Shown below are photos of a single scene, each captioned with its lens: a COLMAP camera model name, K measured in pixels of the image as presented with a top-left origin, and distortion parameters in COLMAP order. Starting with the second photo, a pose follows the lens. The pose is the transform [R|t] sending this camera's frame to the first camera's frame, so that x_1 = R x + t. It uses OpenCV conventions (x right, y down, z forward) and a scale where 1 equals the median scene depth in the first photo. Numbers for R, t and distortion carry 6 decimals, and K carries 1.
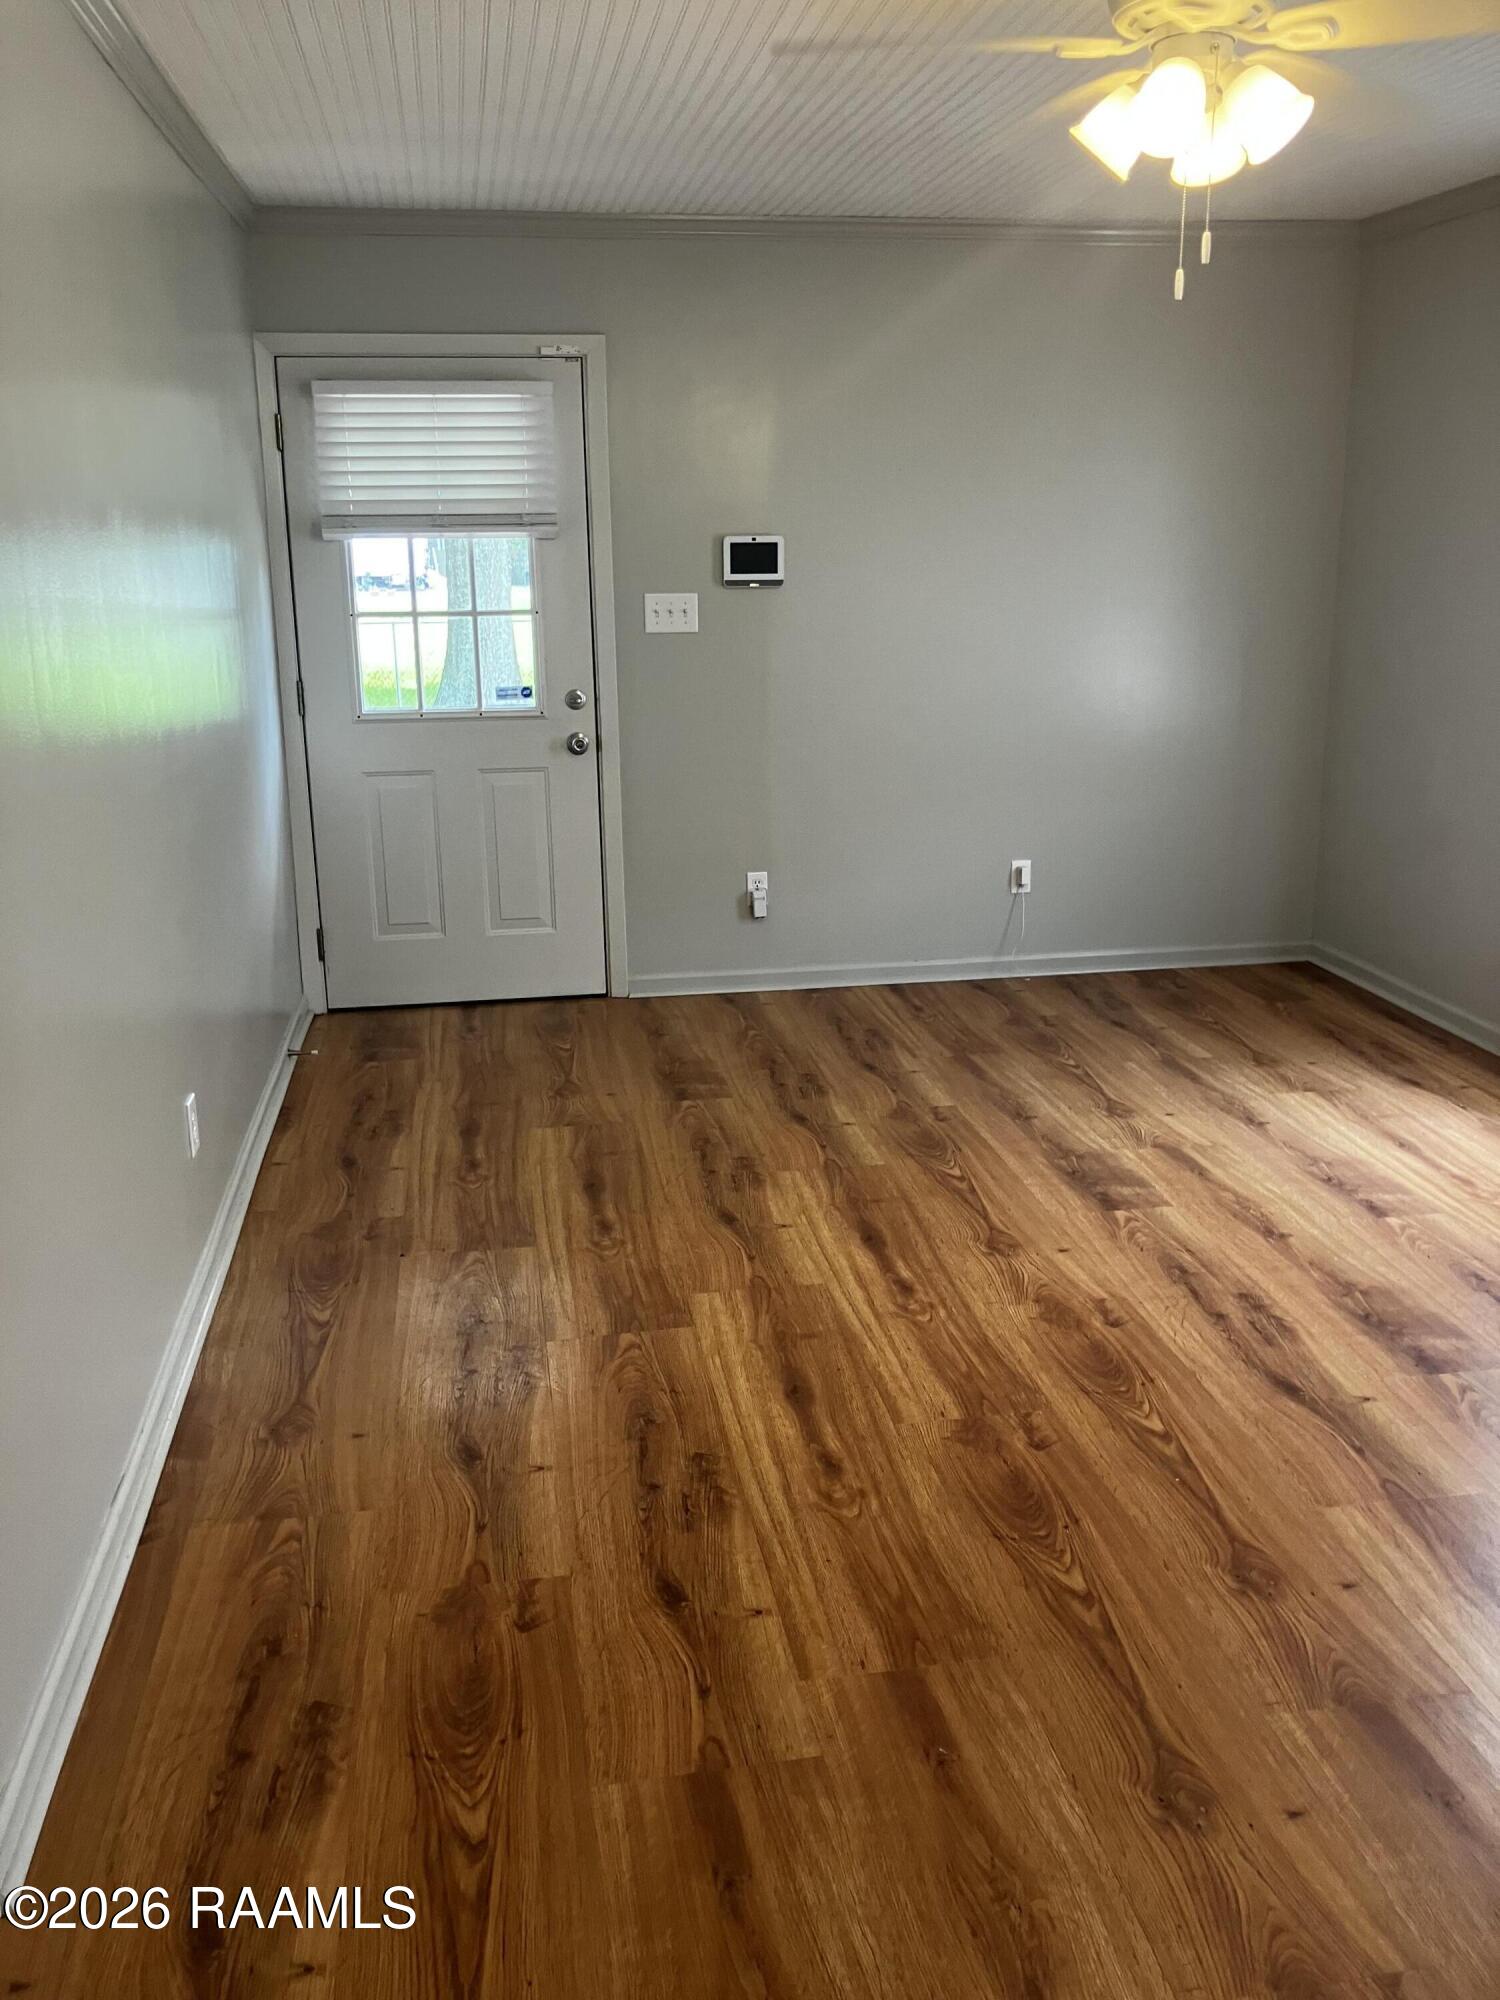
lens RADIAL K [[1681.7, 0, 750.0], [0, 1681.7, 1000.0], [0, 0, 1]] dist [0.110179, -0.268914]
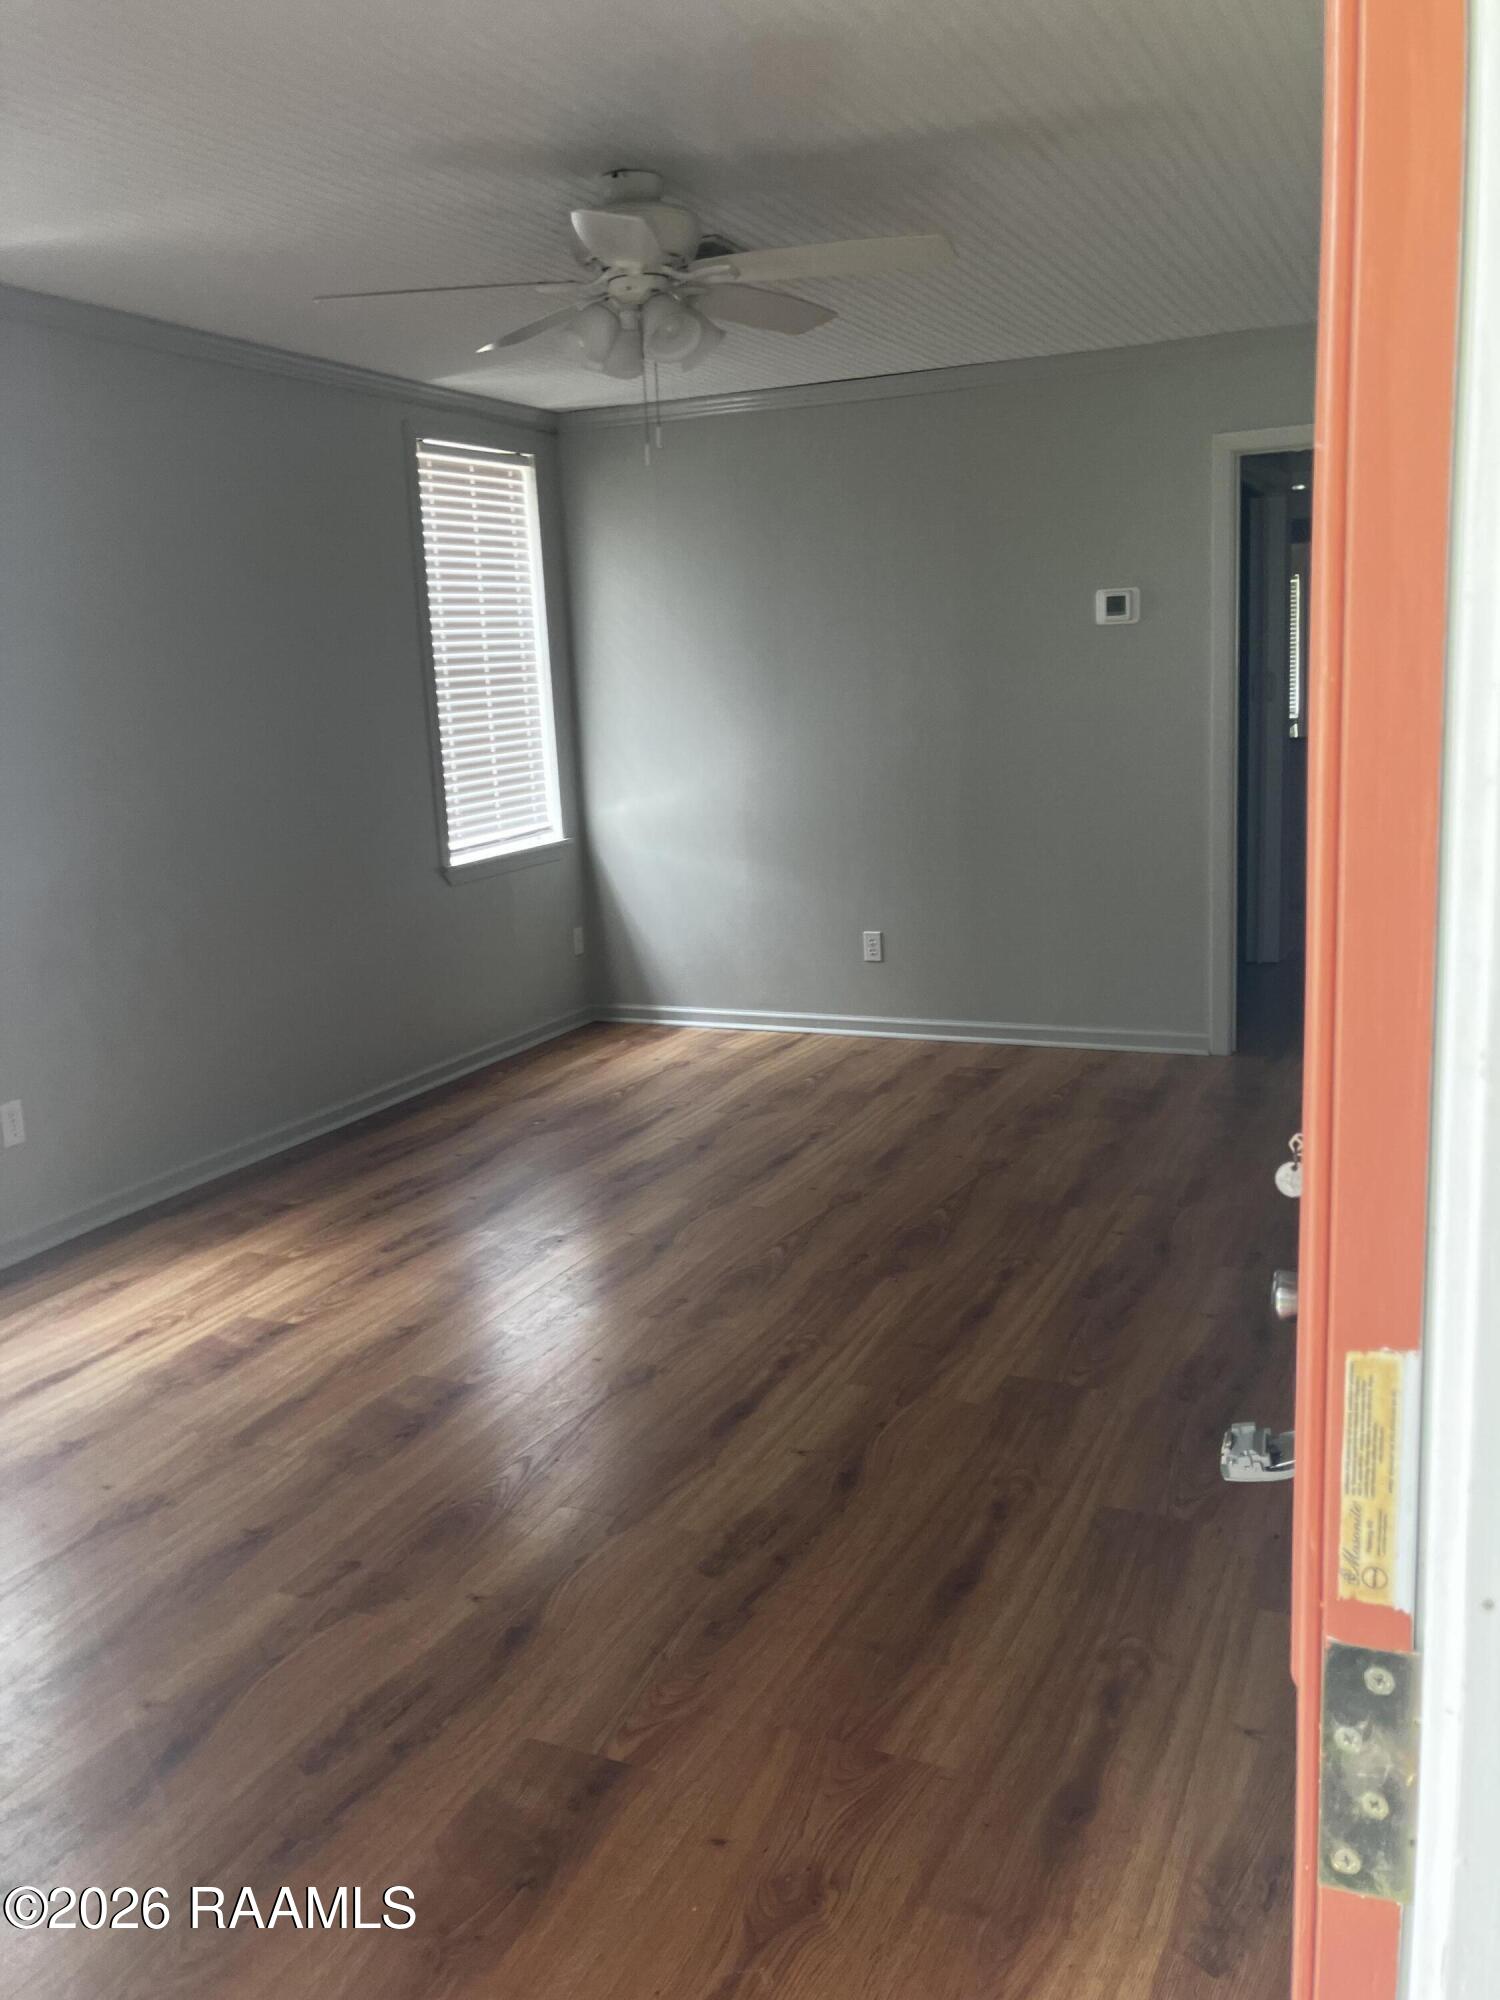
lens RADIAL K [[1681.7, 0, 750.0], [0, 1681.7, 1000.0], [0, 0, 1]] dist [0.110179, -0.268914]
pose [[-0.830716, -0.063101, 0.553109, -0.393337], [0.196393, 0.896457, 0.397235, -0.387106], [-0.520904, 0.438616, -0.732308, 1.494765]]
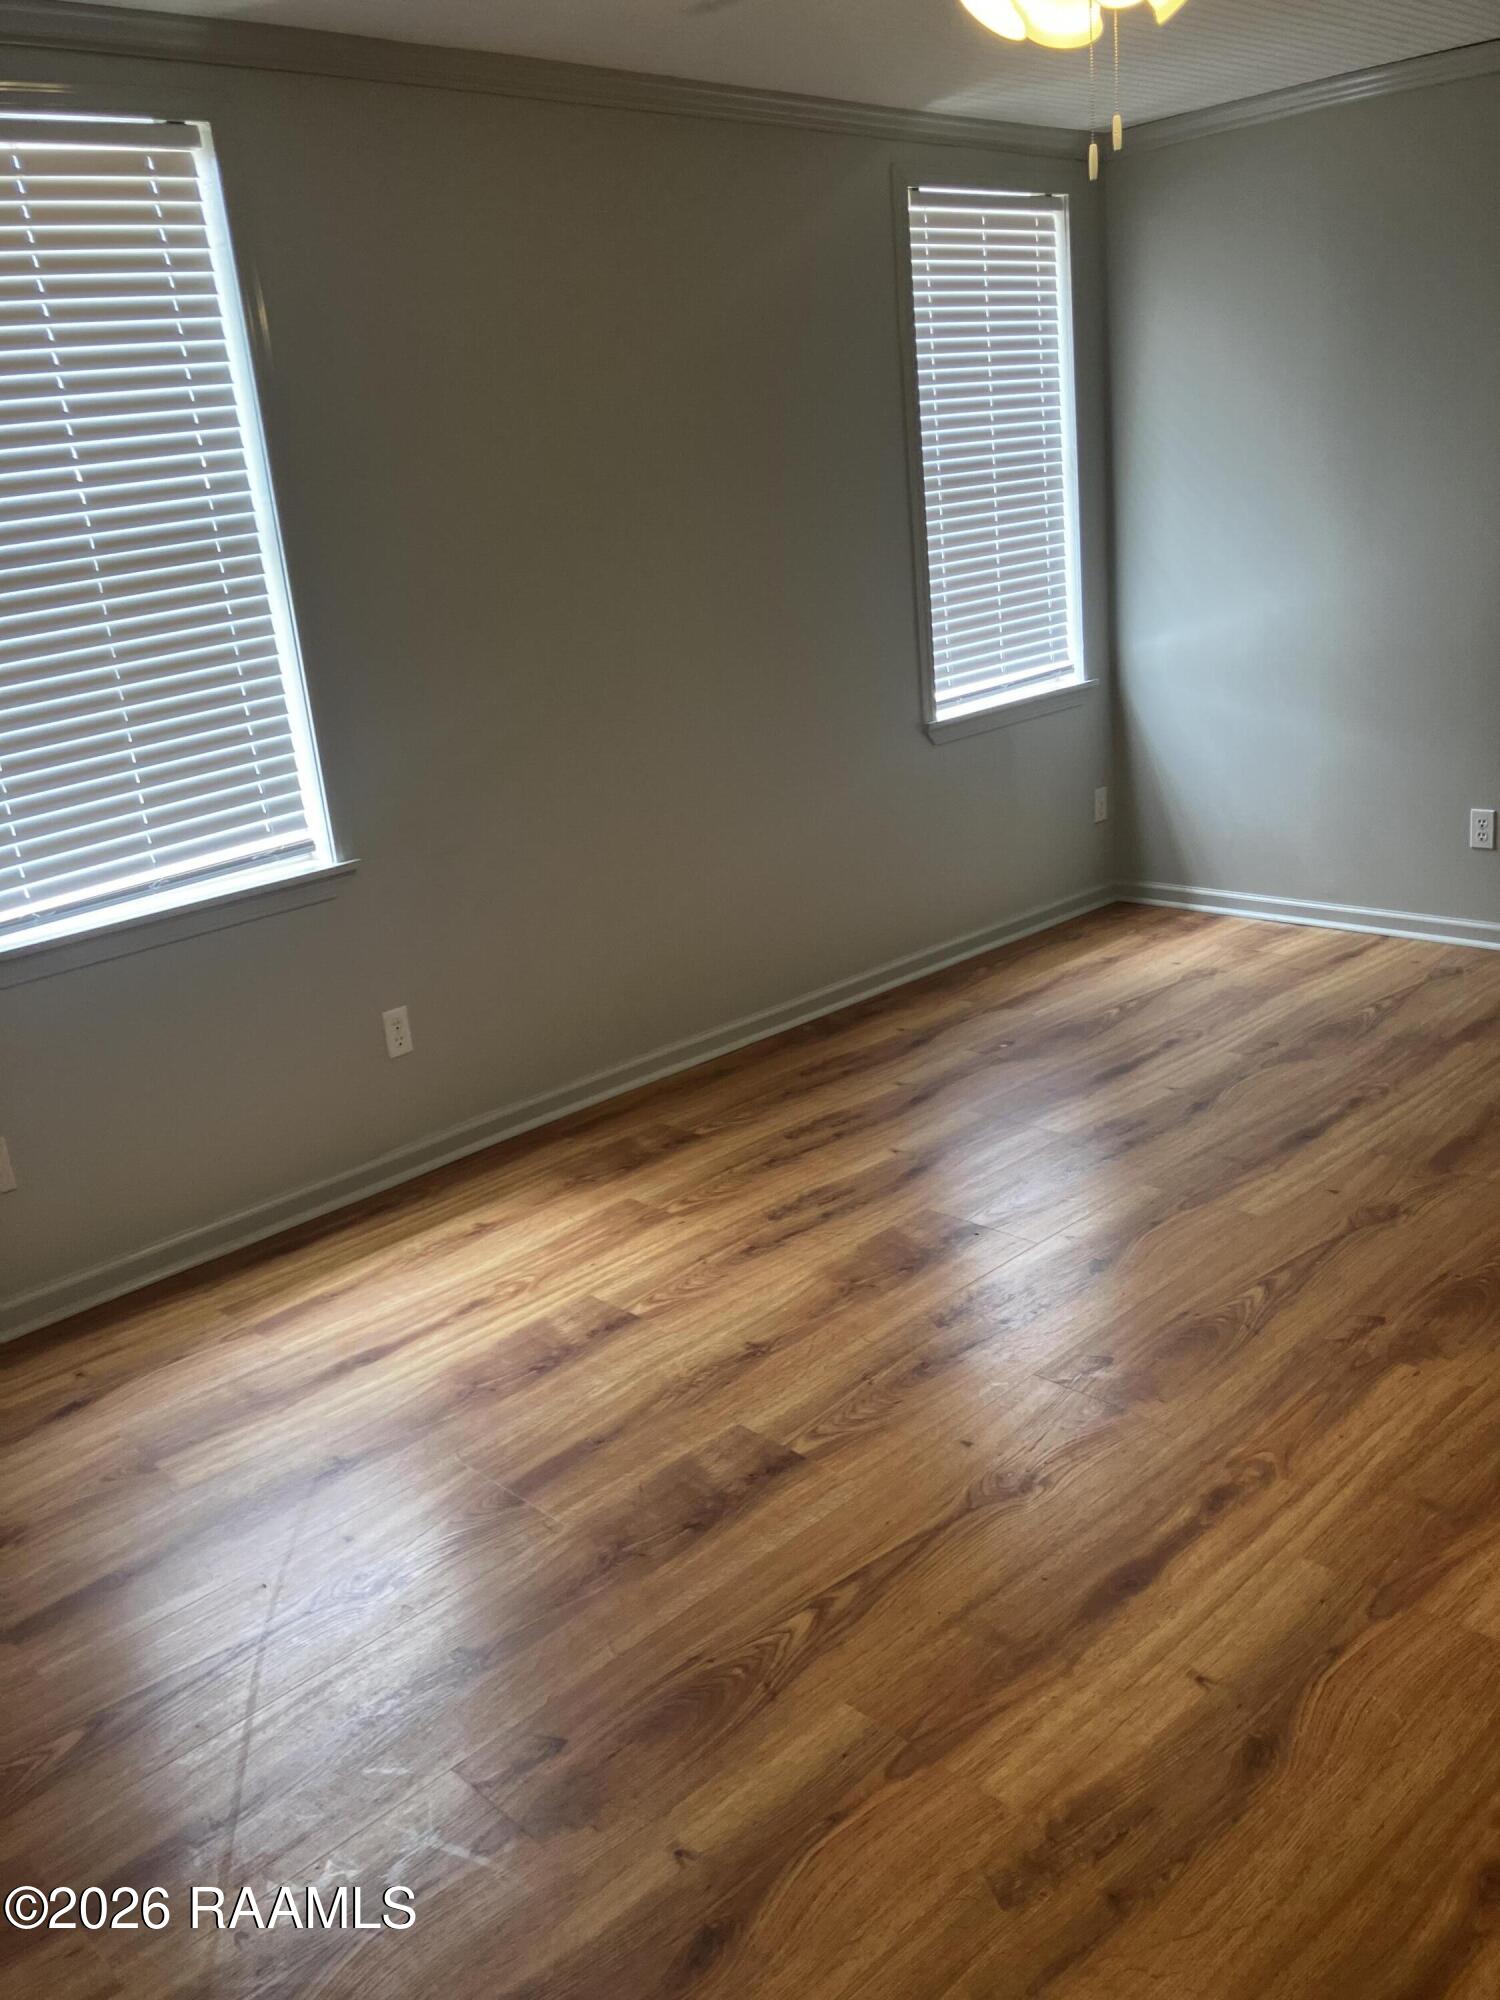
lens RADIAL K [[1681.7, 0, 750.0], [0, 1681.7, 1000.0], [0, 0, 1]] dist [0.110179, -0.268914]
pose [[-0.571262, -0.182602, 0.800198, -0.301355], [0.304525, 0.858196, 0.413237, -0.334102], [-0.762184, 0.479746, -0.434648, 1.232660]]
